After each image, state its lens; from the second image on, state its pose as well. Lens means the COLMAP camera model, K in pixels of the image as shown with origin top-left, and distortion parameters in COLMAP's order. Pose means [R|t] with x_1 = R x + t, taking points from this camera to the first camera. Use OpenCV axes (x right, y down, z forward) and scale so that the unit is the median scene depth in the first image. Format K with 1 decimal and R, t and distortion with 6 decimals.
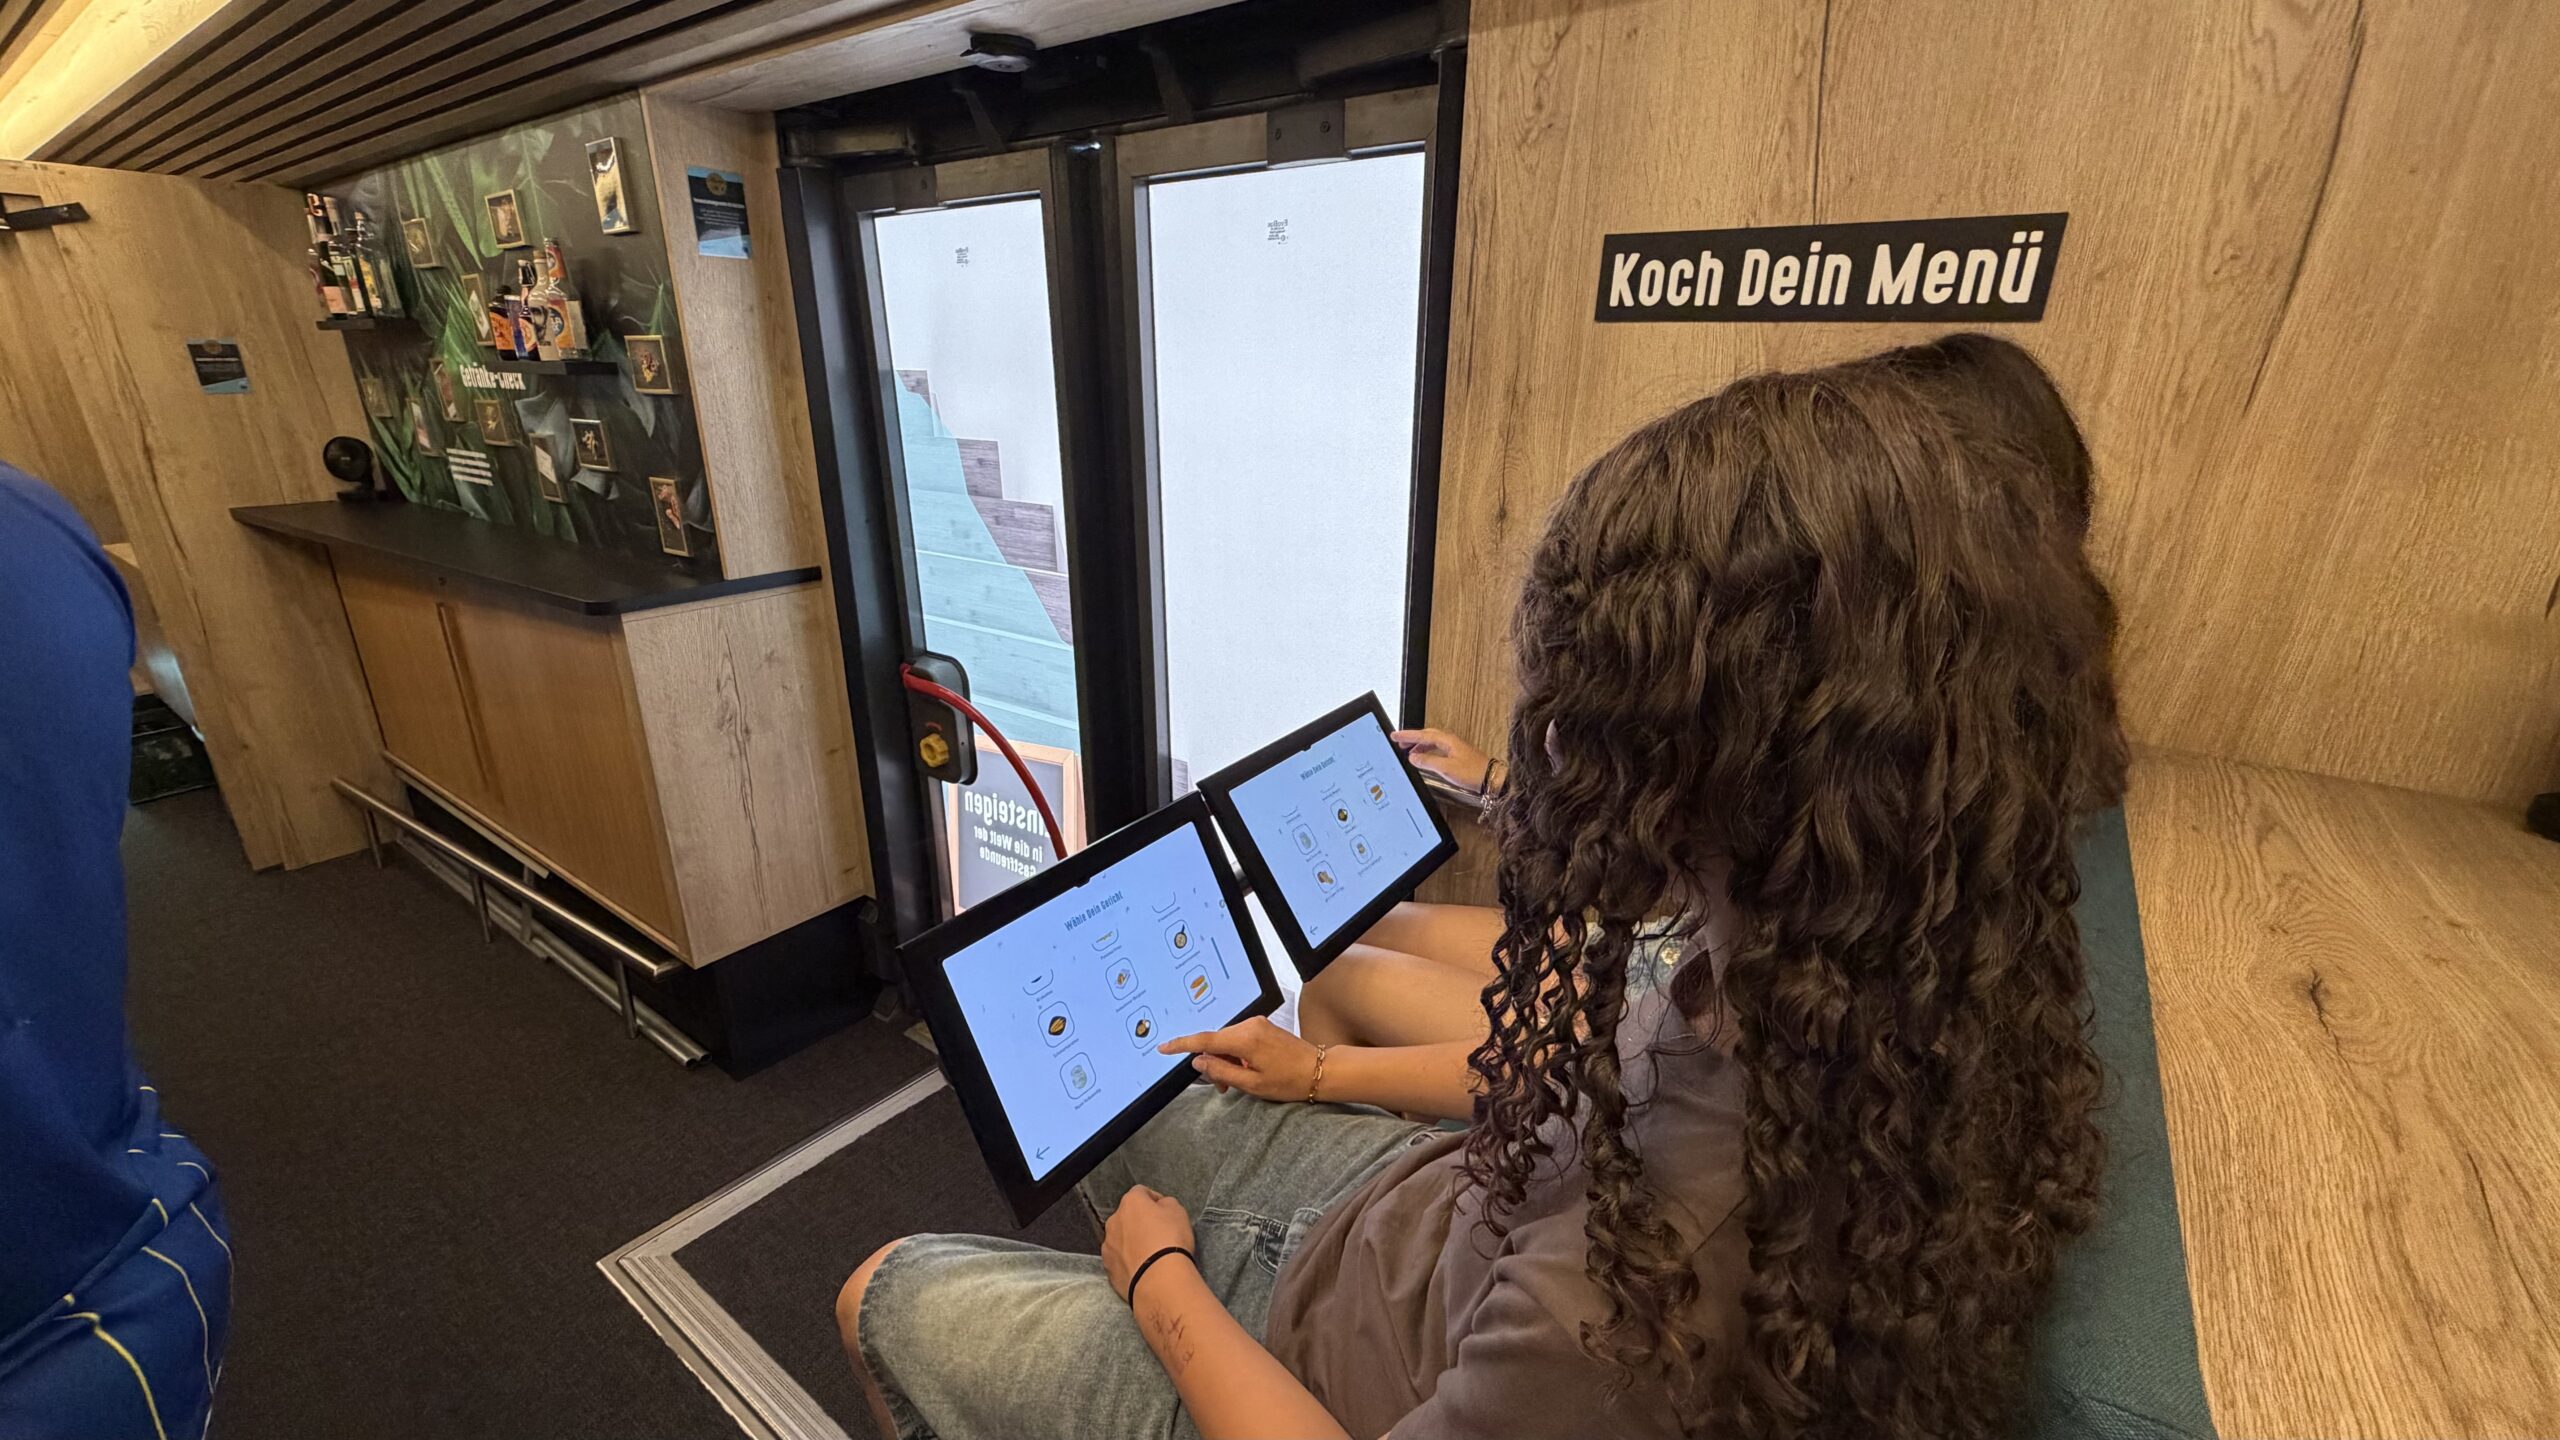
lens RADIAL K [[1016.5, 0, 1275.5], [0, 1016.5, 710.8], [0, 0, 1]] dist [0.001770, 0.000444]
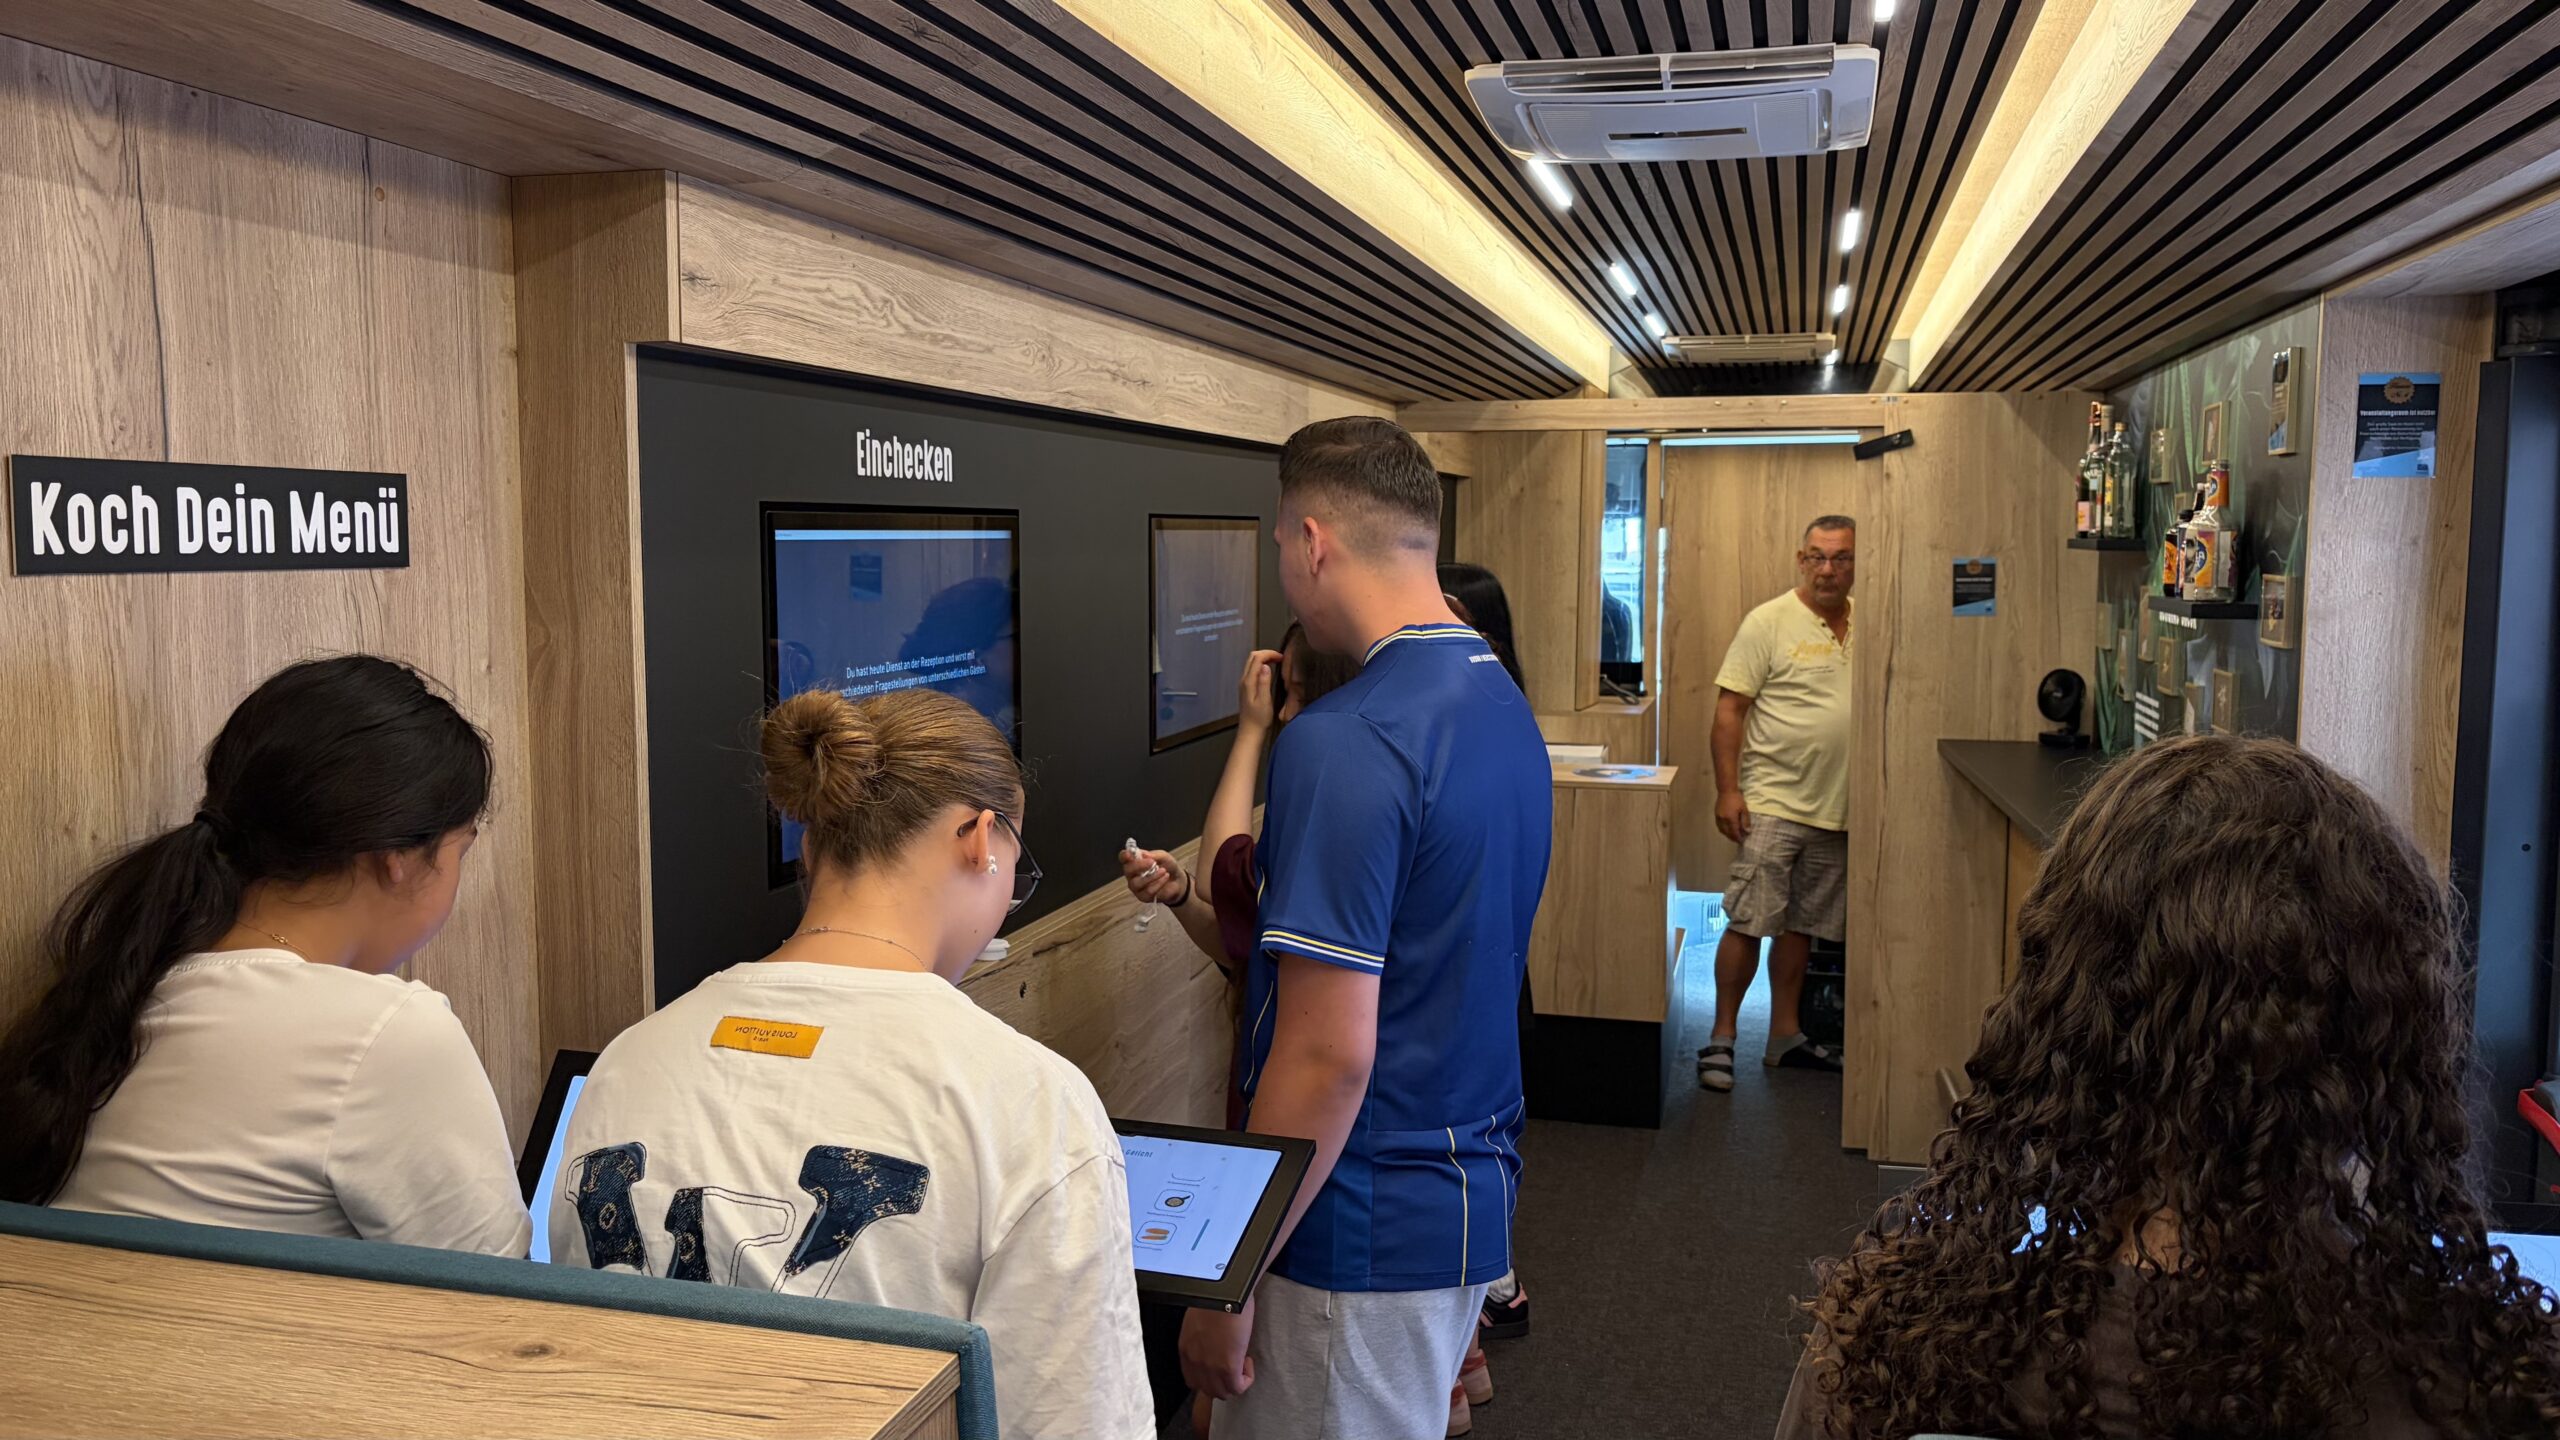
lens RADIAL K [[2007.0, 0, 1284.4], [0, 2007.0, 723.7], [0, 0, 1]] dist [-0.015061, -0.002233]
pose [[0.361335, 0.086794, -0.928388, 0.411804], [-0.304982, 0.951895, -0.029709, 0.014438], [0.881149, 0.293876, 0.370424, -0.158793]]
